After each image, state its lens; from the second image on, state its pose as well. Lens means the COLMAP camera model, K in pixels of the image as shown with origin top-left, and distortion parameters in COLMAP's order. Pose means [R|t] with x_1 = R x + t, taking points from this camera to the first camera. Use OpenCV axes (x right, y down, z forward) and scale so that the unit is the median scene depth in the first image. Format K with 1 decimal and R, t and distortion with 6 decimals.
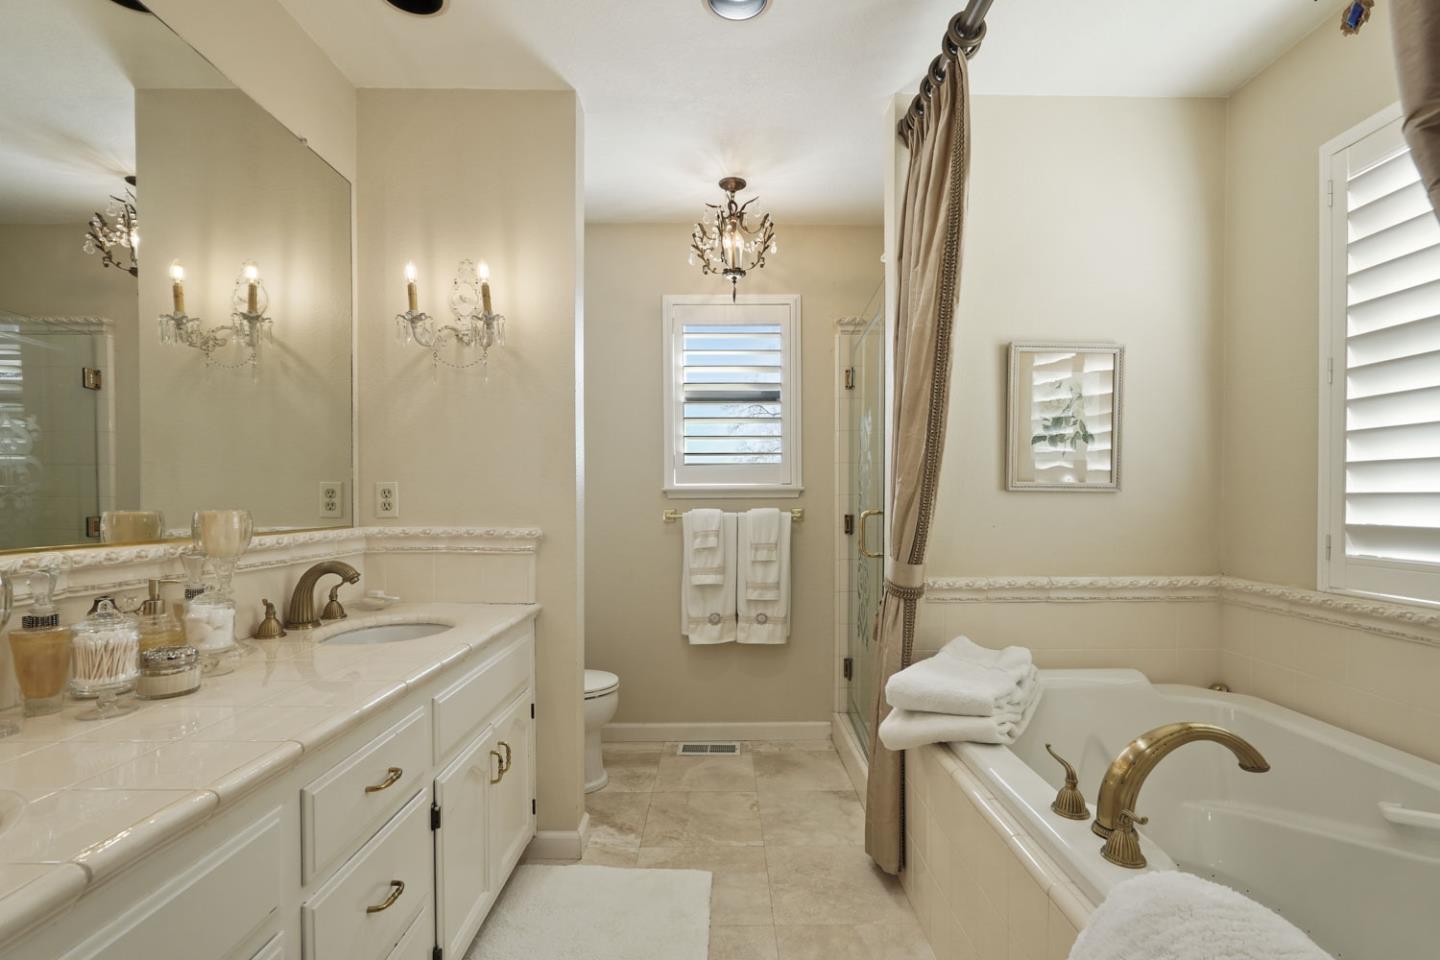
lens RADIAL K [[648.3, 0, 730.6], [0, 648.3, 493.5], [0, 0, 1]] dist [-0.010821, 0.008018]
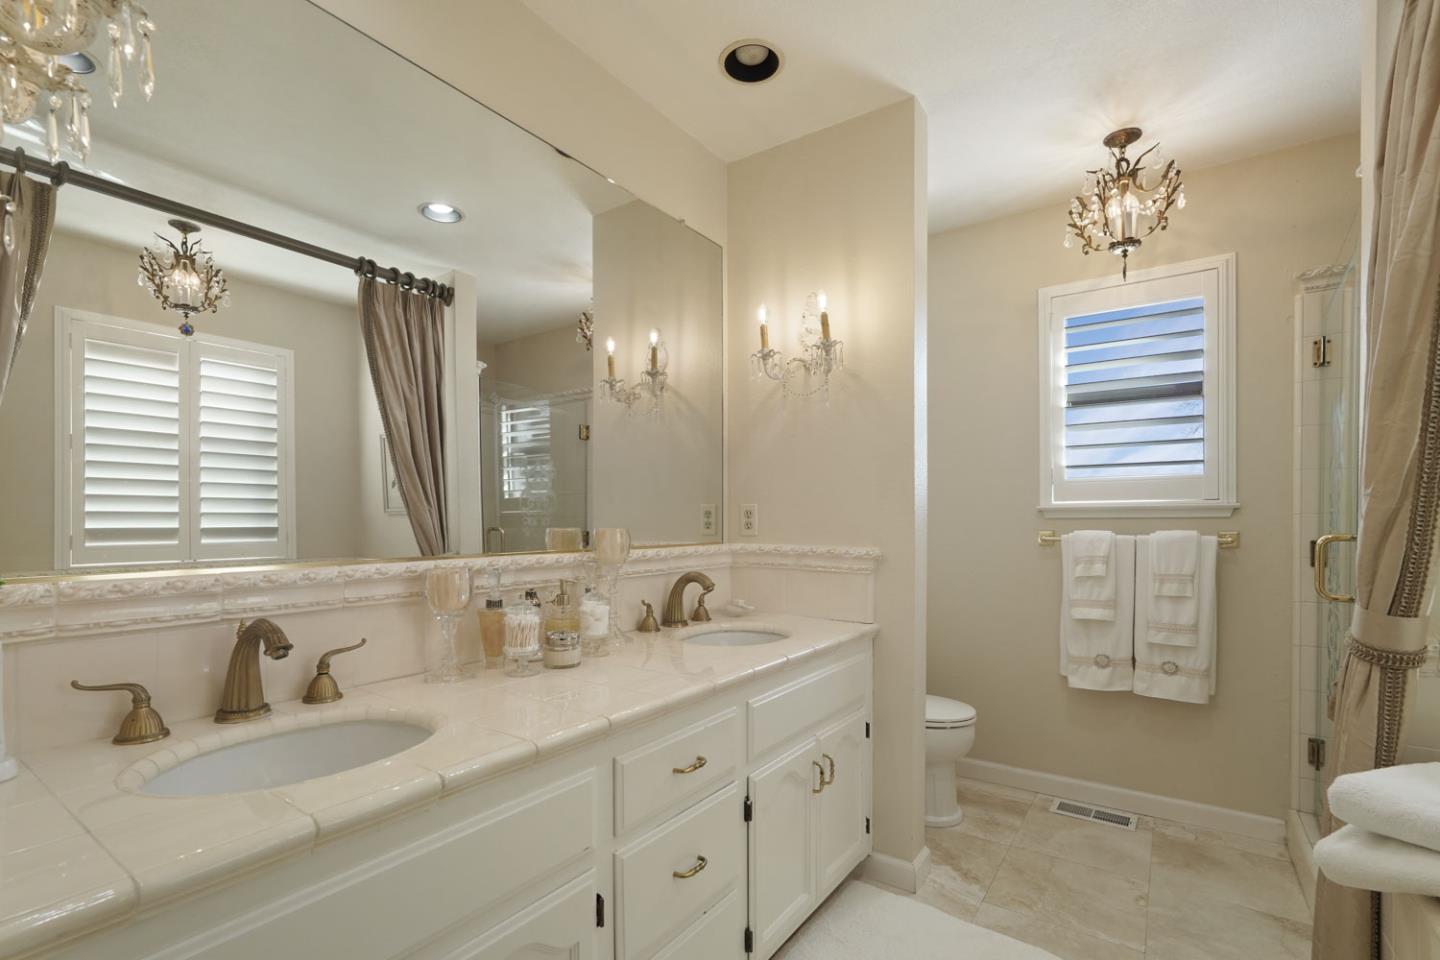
lens RADIAL K [[648.3, 0, 732.8], [0, 648.3, 514.4], [0, 0, 1]] dist [-0.010821, 0.008018]
pose [[0.821074, -0.004048, -0.570807, 0.090639], [0.004967, 0.999988, 0.000054, 0.000222], [0.570800, -0.002880, 0.821084, 0.053489]]
